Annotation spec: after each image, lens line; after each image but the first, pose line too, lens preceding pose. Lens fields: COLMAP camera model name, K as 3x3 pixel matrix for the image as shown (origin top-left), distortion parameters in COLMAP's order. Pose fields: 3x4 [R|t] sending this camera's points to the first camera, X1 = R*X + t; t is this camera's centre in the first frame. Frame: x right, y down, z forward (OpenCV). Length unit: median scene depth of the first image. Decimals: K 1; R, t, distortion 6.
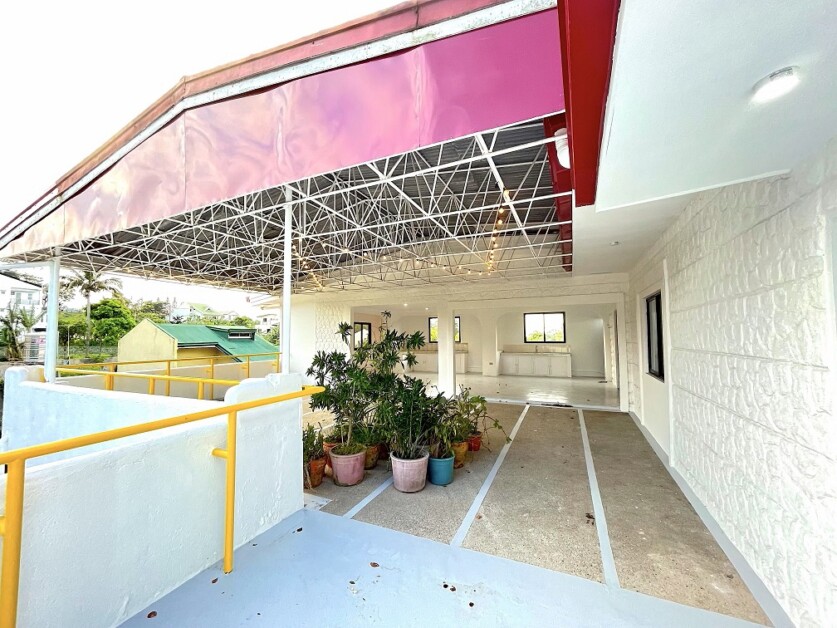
lens RADIAL K [[339.7, 0, 422.7], [0, 339.7, 315.3], [0, 0, 1]] dist [0.001357, 0.000234]
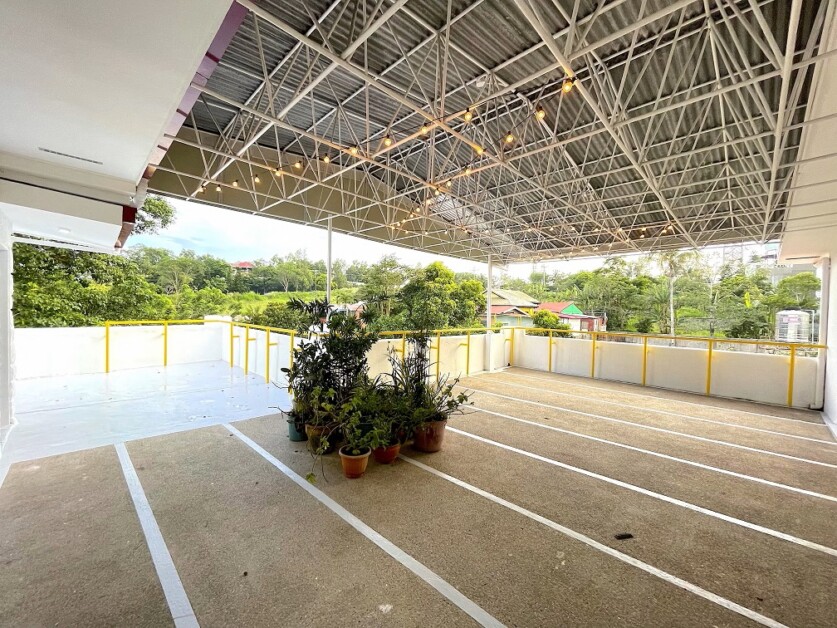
lens RADIAL K [[339.7, 0, 422.7], [0, 339.7, 315.3], [0, 0, 1]] dist [0.001357, 0.000234]
pose [[-0.355399, 0.016176, -0.934575, 0.461827], [0.036670, 0.999322, 0.003352, 0.051324], [0.933995, -0.033079, -0.355751, 0.879558]]
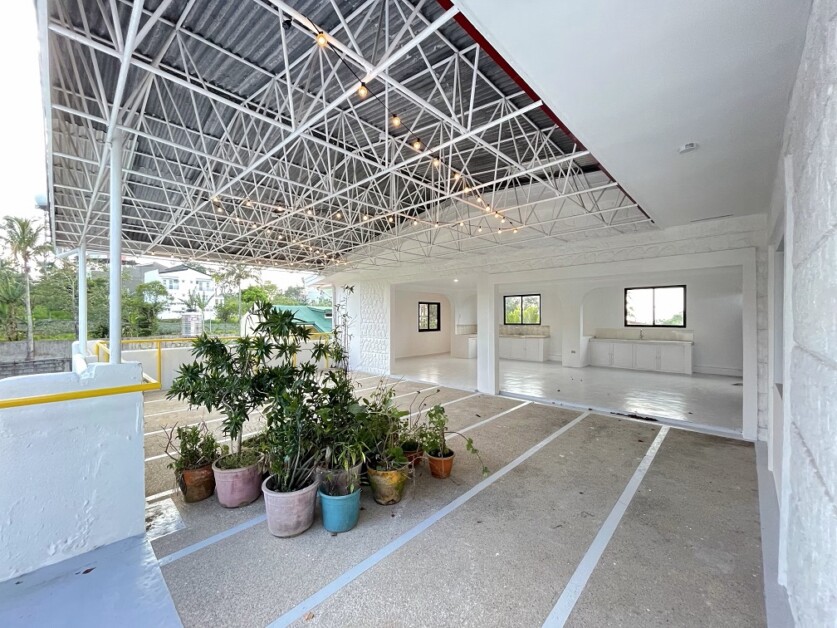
lens RADIAL K [[339.7, 0, 422.7], [0, 339.7, 315.3], [0, 0, 1]] dist [0.001357, 0.000234]
pose [[0.943725, 0.004082, -0.330707, 0.217070], [0.014511, 0.998450, 0.053733, 0.012451], [0.330414, -0.055508, 0.942203, 0.208020]]
